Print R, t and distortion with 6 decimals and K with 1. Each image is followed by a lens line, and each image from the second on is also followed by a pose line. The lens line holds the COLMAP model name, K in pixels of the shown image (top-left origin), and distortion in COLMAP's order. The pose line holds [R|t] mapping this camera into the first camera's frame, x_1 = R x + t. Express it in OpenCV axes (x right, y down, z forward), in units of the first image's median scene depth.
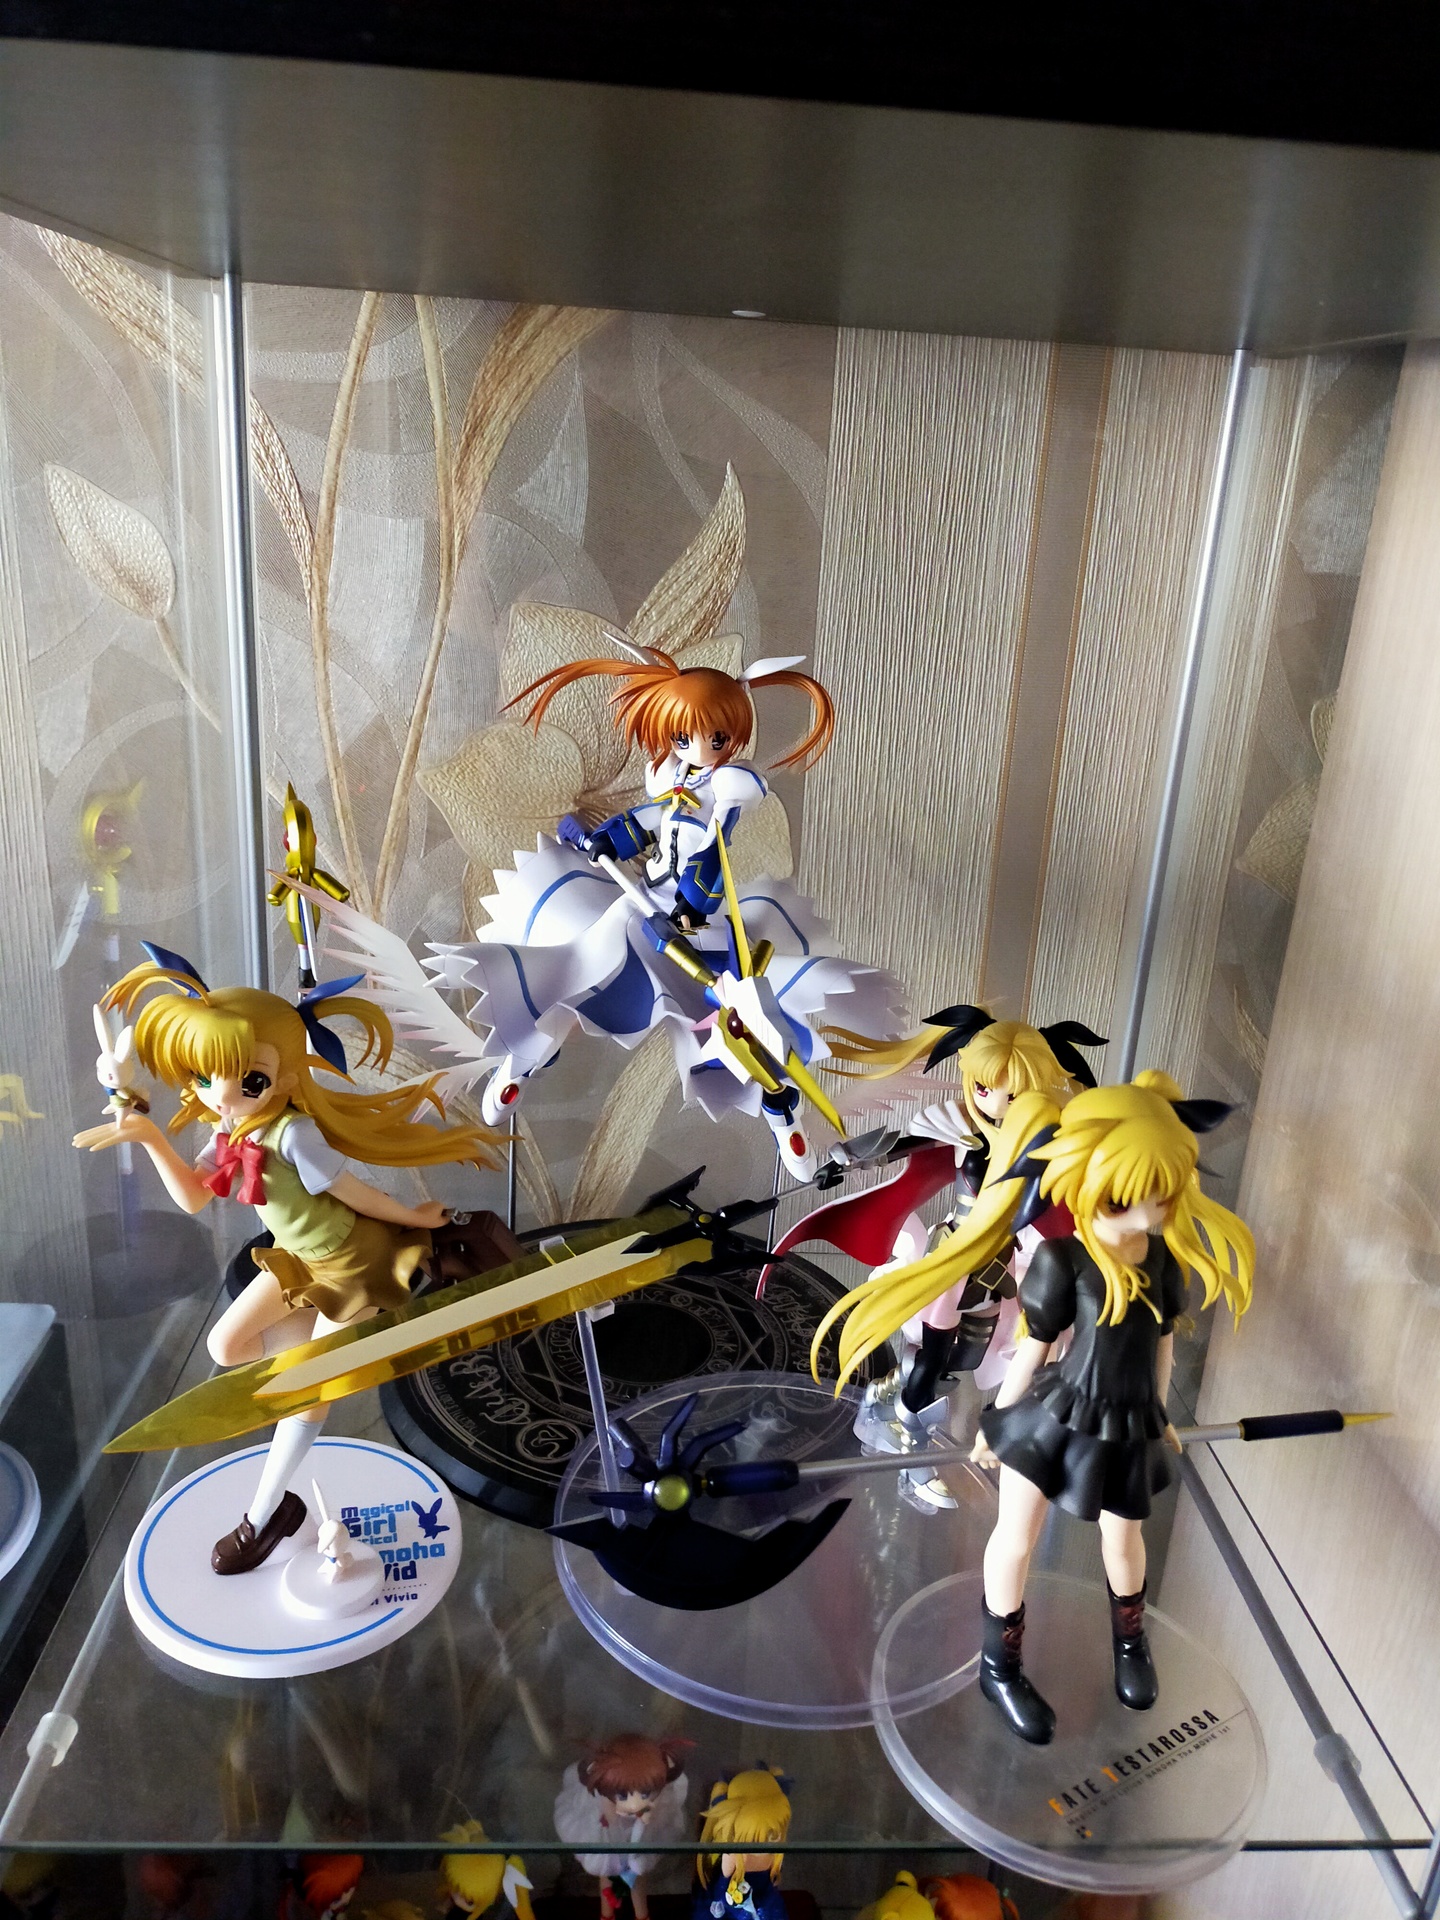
lens RADIAL K [[1422.1, 0, 720.0], [0, 1422.1, 960.0], [0, 0, 1]] dist [0.065434, -0.066313]
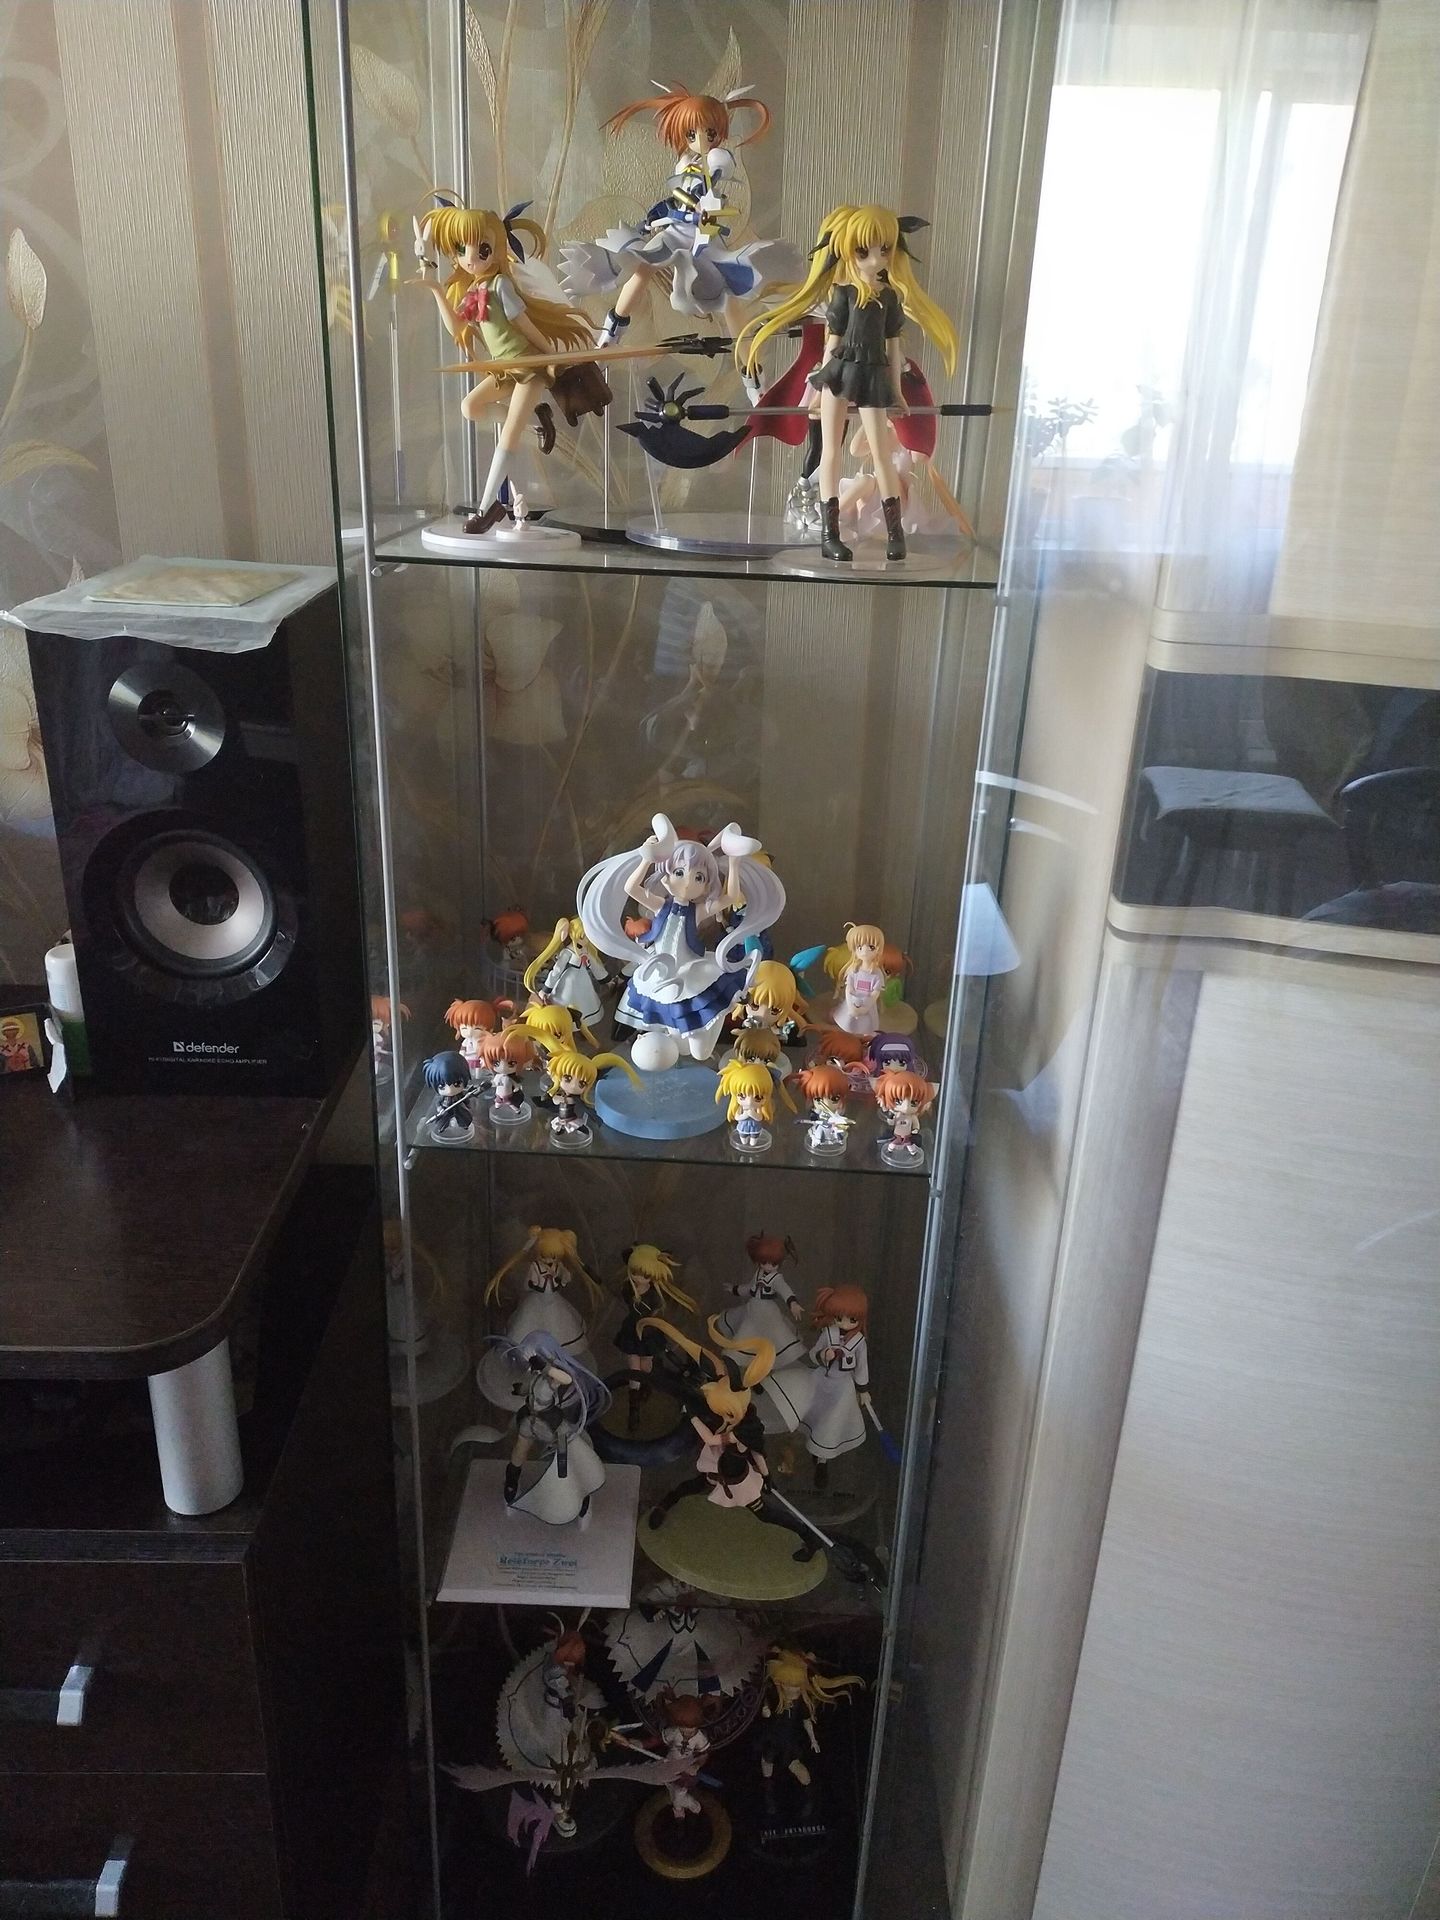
lens RADIAL K [[1422.1, 0, 720.0], [0, 1422.1, 960.0], [0, 0, 1]] dist [0.065434, -0.066313]
pose [[0.996392, 0.007371, -0.084548, 0.192052], [-0.003685, 0.999039, 0.043675, 0.910464], [0.084789, -0.043206, 0.995462, -1.023020]]
